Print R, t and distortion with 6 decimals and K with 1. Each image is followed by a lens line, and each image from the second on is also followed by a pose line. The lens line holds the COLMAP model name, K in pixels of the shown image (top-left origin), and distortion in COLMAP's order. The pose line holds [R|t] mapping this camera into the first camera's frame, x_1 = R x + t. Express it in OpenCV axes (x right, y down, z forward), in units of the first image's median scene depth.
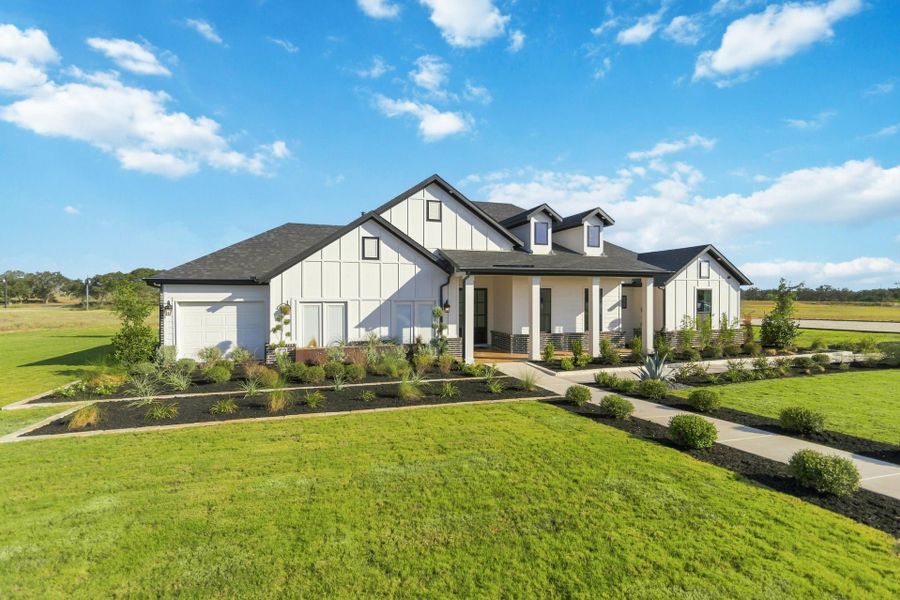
lens RADIAL K [[422.1, 0, 456.8], [0, 422.1, 287.2], [0, 0, 1]] dist [0.008766, 0.000577]
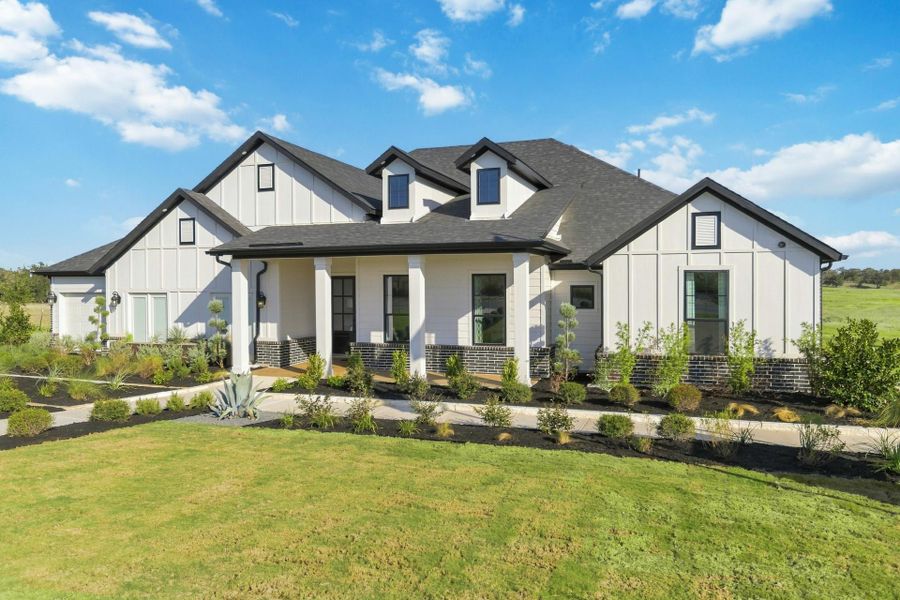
lens RADIAL K [[612.2, 0, 450.0], [0, 612.2, 300.0], [0, 0, 1]] dist [-0.001685, -0.000463]
pose [[0.784064, 0.009709, -0.620604, 0.918824], [0.011331, 0.999487, 0.029952, 0.015184], [0.620577, -0.030516, 0.783552, 0.320832]]
